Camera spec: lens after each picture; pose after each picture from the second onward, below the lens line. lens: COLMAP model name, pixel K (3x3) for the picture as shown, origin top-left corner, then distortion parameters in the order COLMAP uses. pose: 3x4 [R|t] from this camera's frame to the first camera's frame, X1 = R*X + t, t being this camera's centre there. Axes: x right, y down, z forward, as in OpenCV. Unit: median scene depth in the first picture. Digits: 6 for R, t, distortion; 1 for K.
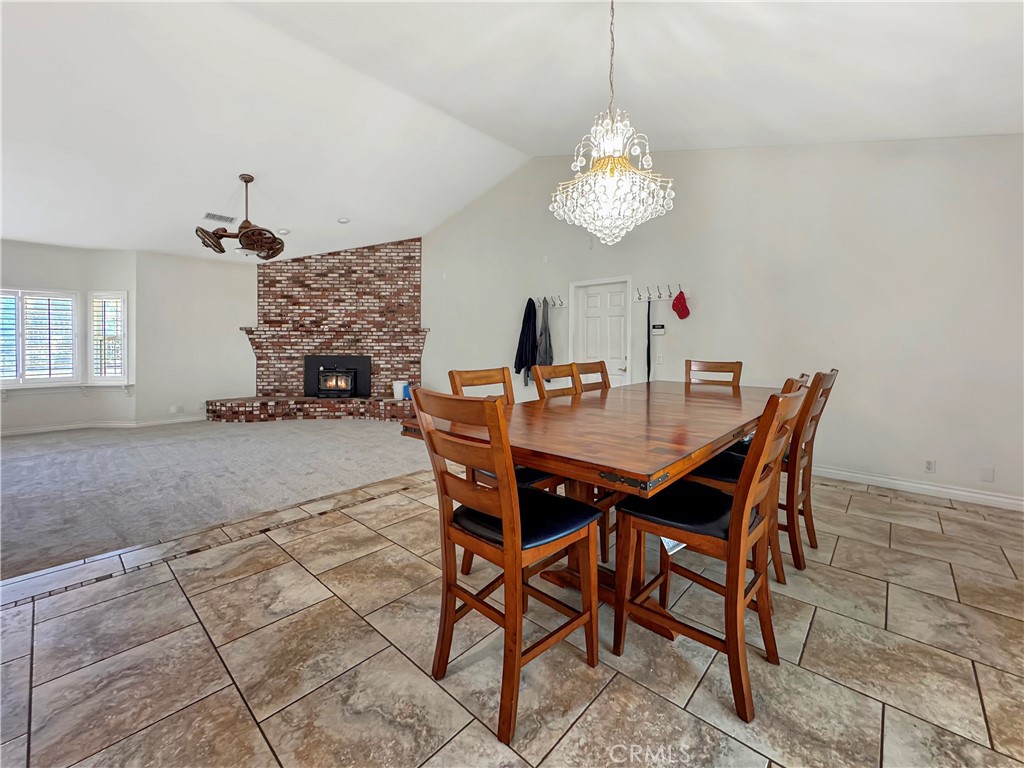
lens RADIAL K [[424.9, 0, 507.9], [0, 424.9, 345.0], [0, 0, 1]] dist [-0.001606, -0.000054]
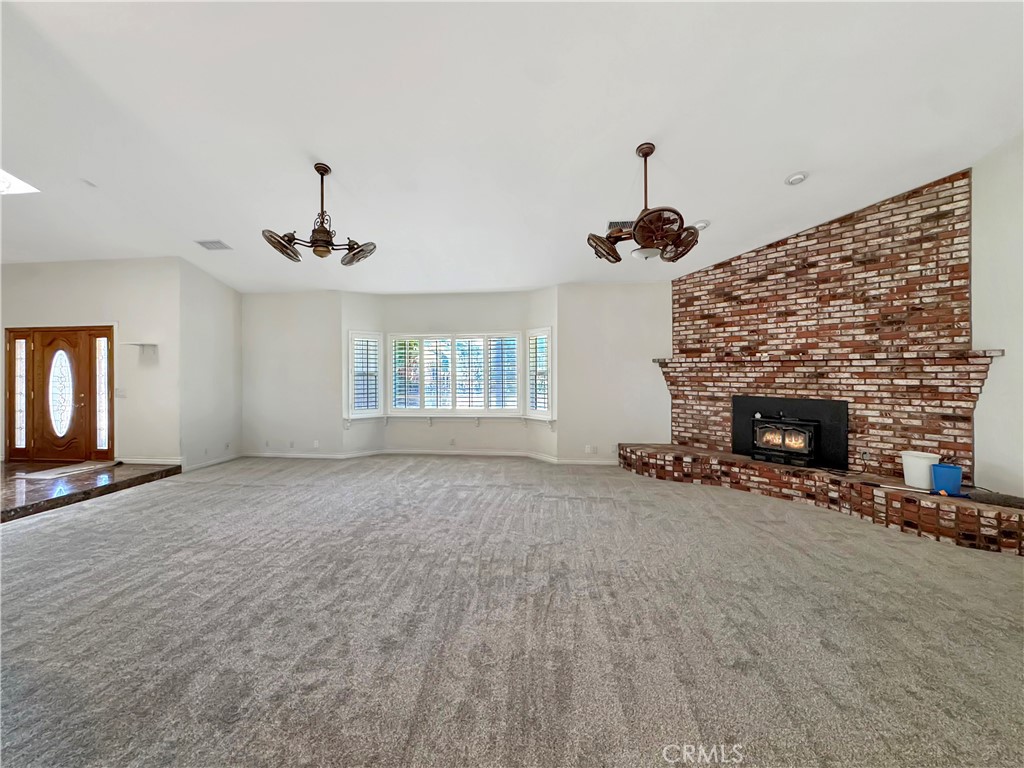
lens RADIAL K [[415.2, 0, 505.1], [0, 415.2, 369.0], [0, 0, 1]] dist [-0.001268, 0.000091]
pose [[0.580572, -0.008830, -0.814161, -0.130645], [0.001515, 0.999951, -0.009764, -0.014038], [0.814207, 0.004435, 0.580558, 0.280205]]
